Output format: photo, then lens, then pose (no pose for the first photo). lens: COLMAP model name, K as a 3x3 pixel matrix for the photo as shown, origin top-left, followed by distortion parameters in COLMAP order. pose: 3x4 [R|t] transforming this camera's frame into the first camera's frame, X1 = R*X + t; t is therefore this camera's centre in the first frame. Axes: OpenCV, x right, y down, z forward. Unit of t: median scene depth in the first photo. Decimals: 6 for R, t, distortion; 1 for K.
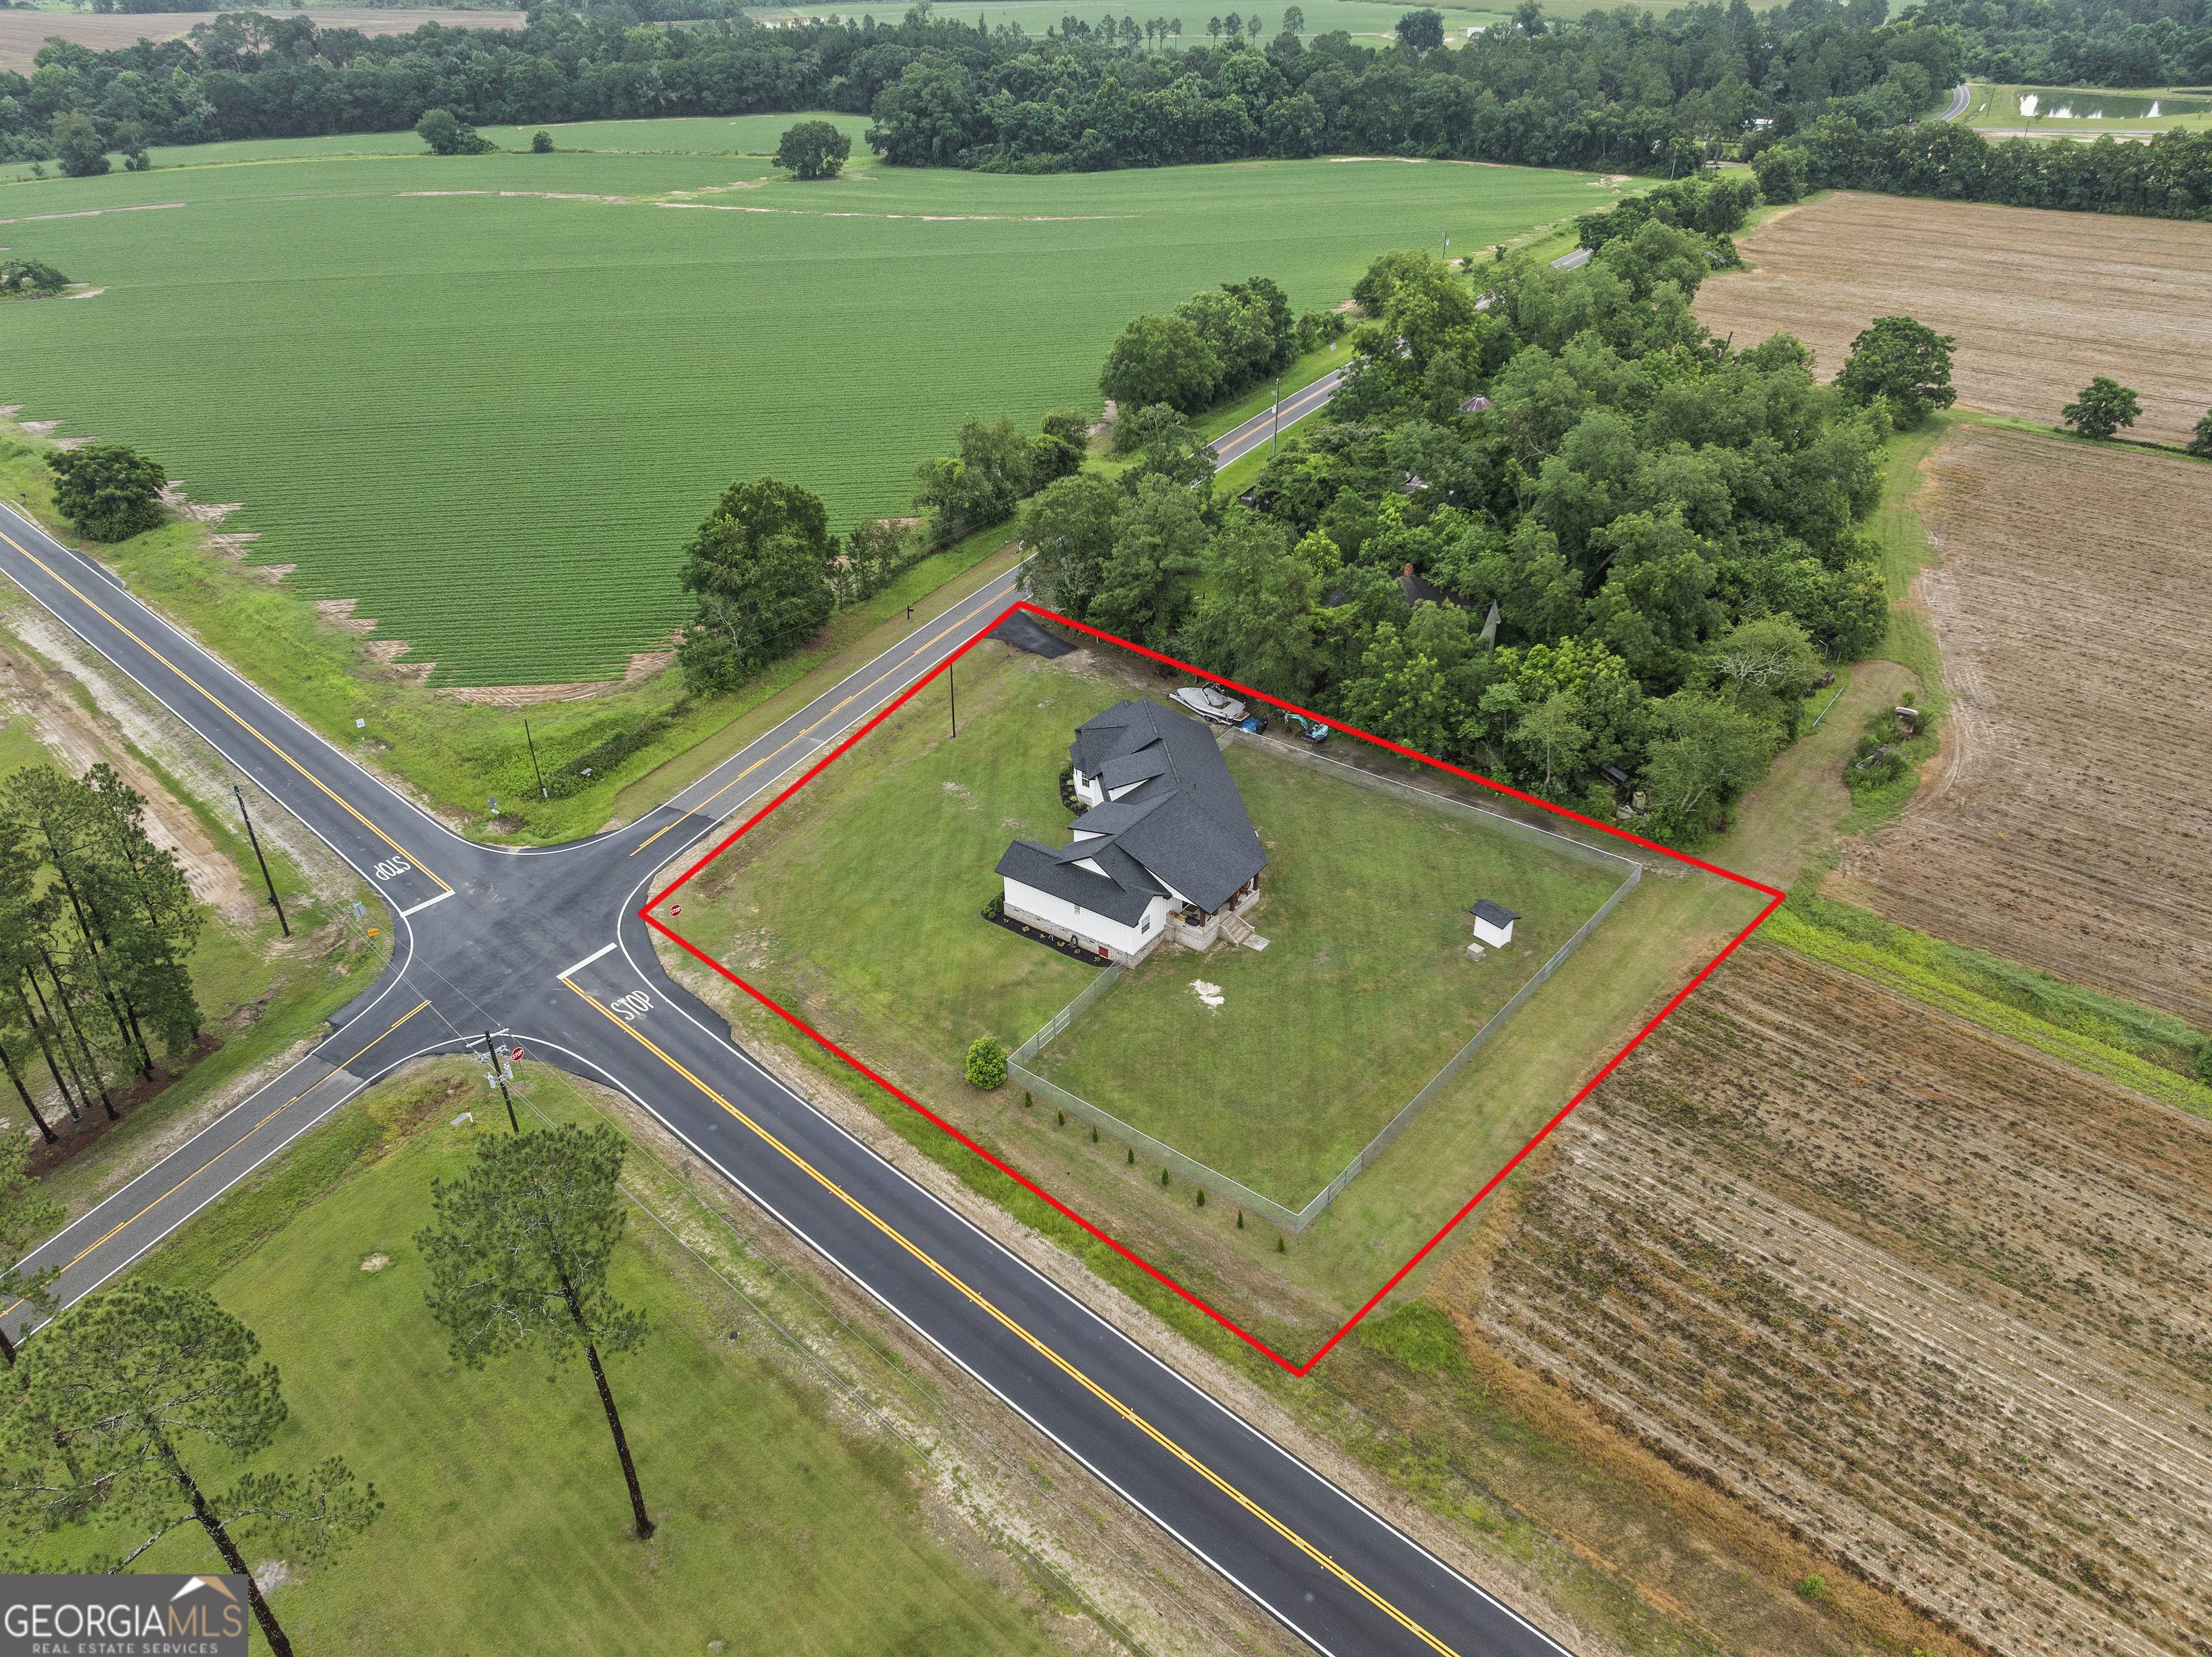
lens RADIAL K [[1556.1, 0, 1104.0], [0, 1556.1, 821.6], [0, 0, 1]] dist [-0.046389, 0.019234]
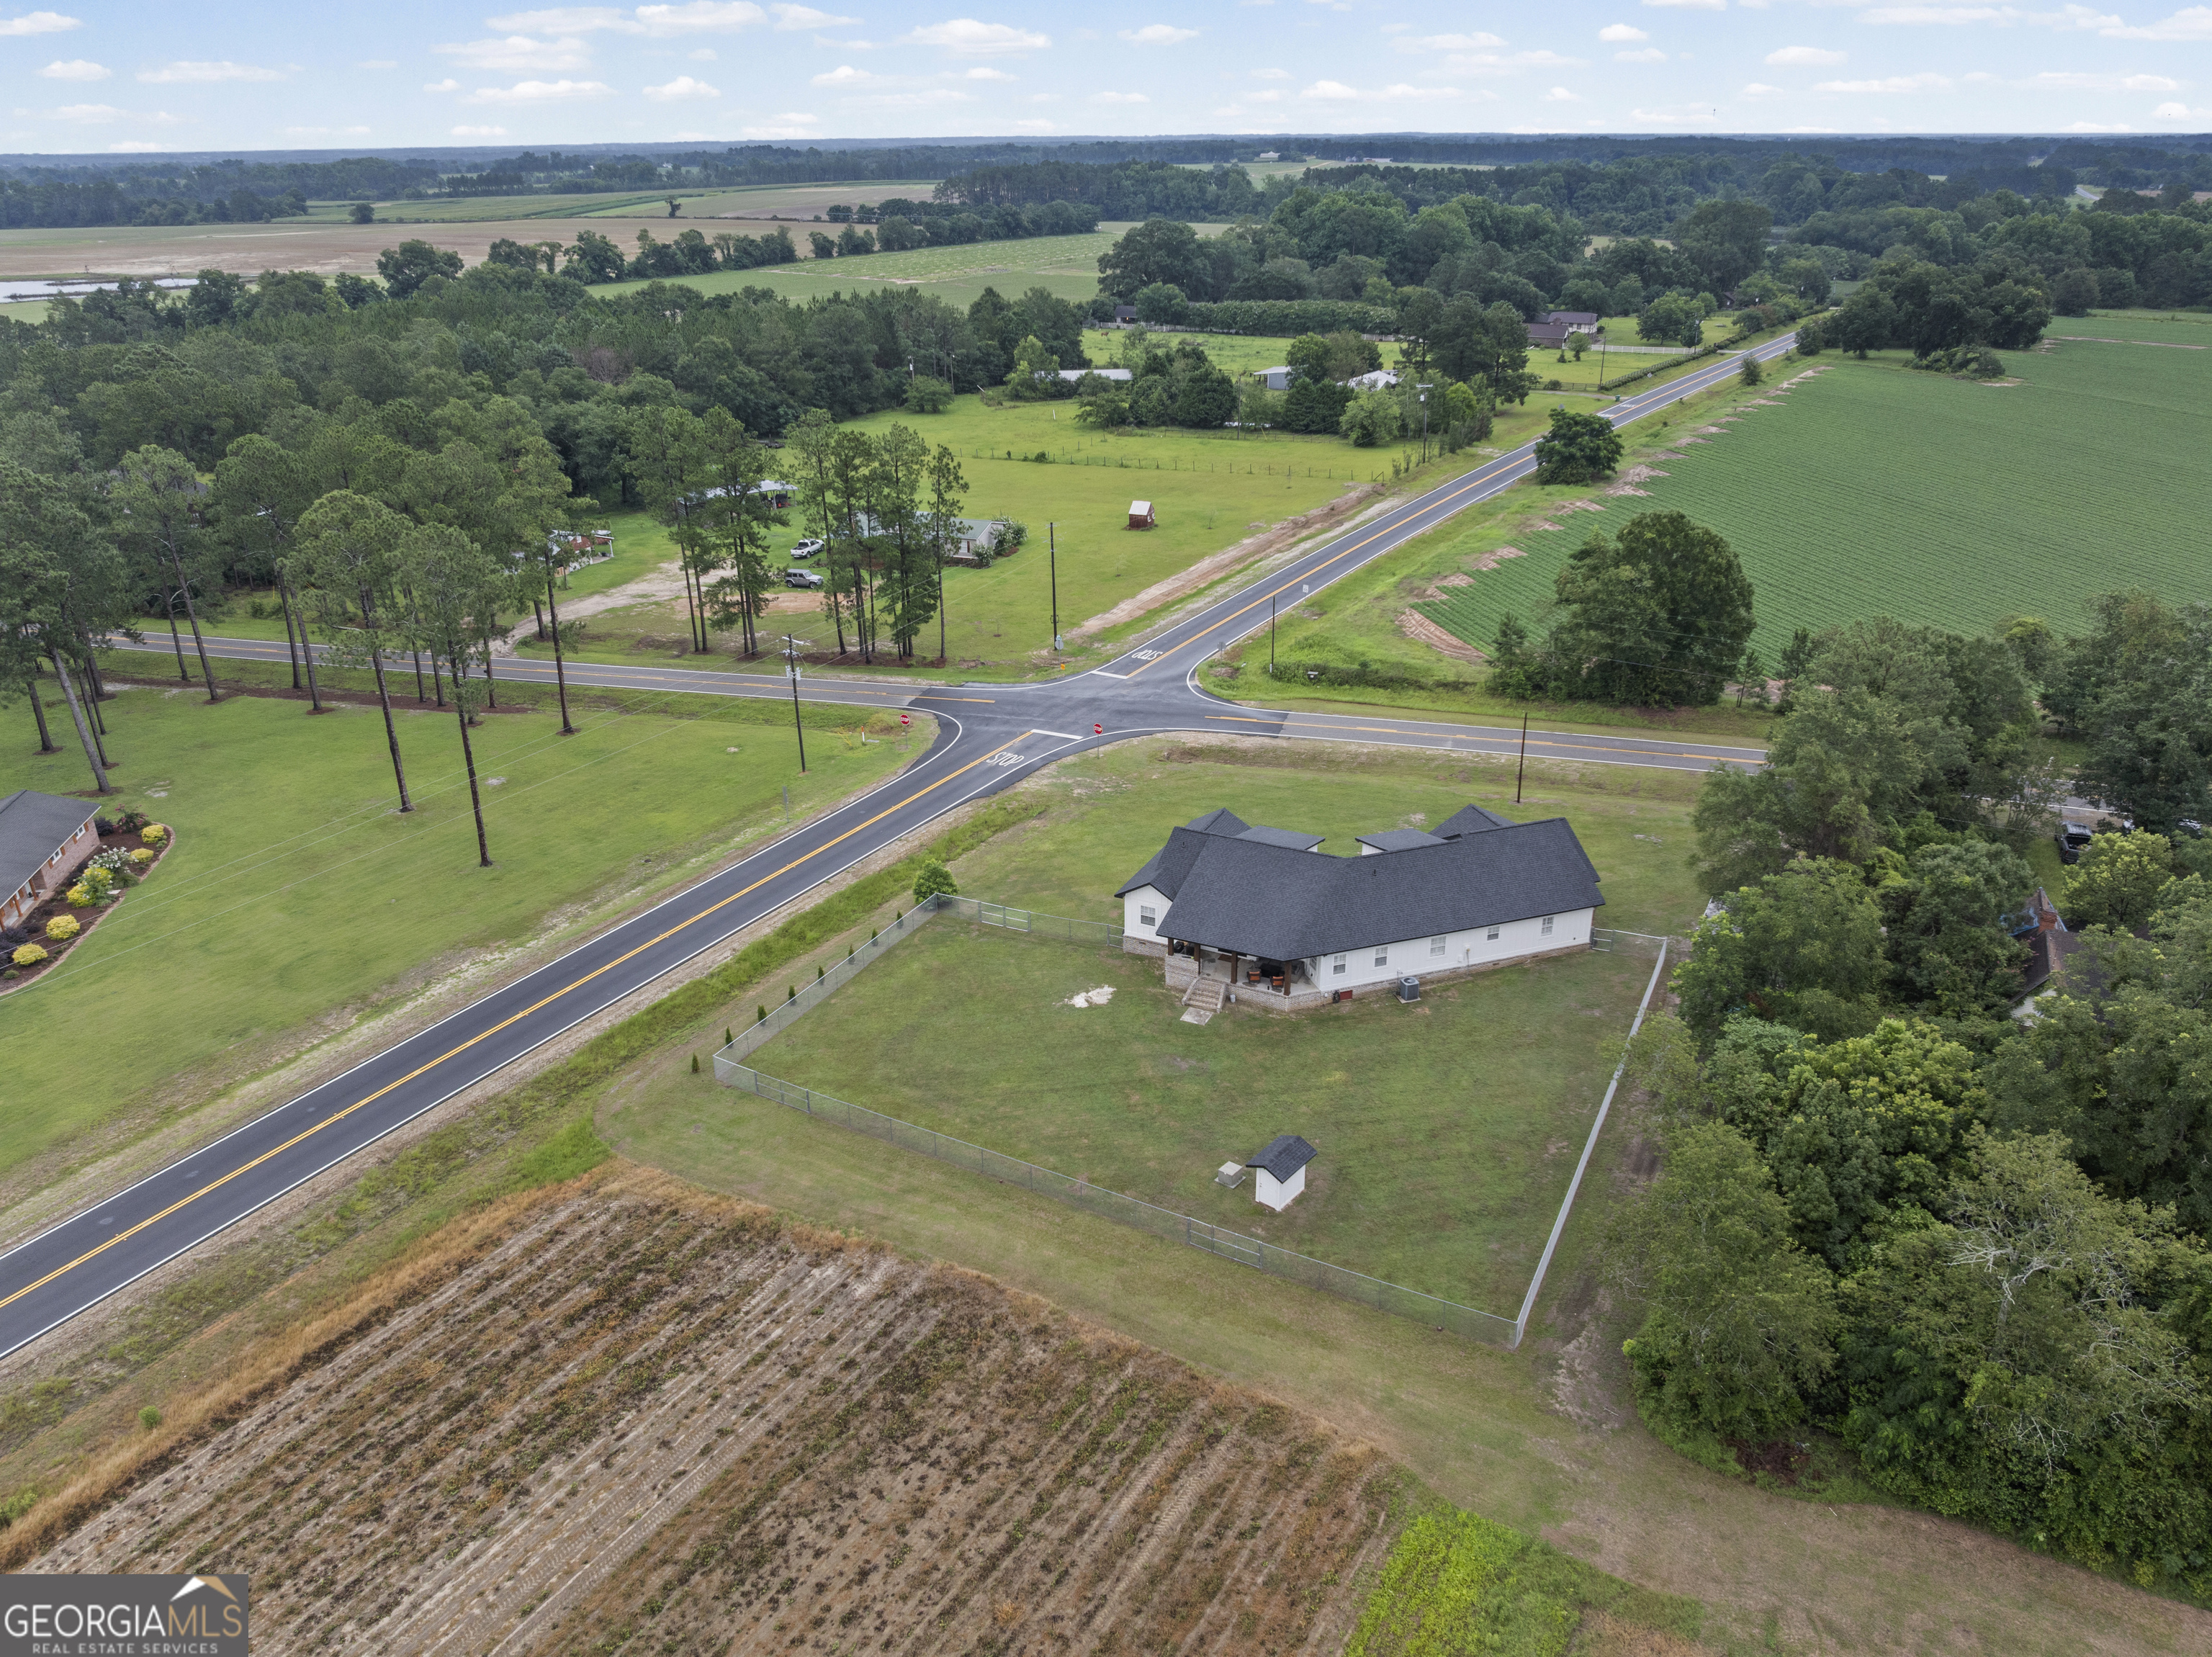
lens RADIAL K [[1556.1, 0, 1104.0], [0, 1556.1, 821.6], [0, 0, 1]] dist [-0.046389, 0.019234]
pose [[0.171823, 0.405721, -0.897701, 1.037260], [-0.508601, 0.816950, 0.271878, -0.266706], [0.843684, 0.409857, 0.346721, 0.865110]]
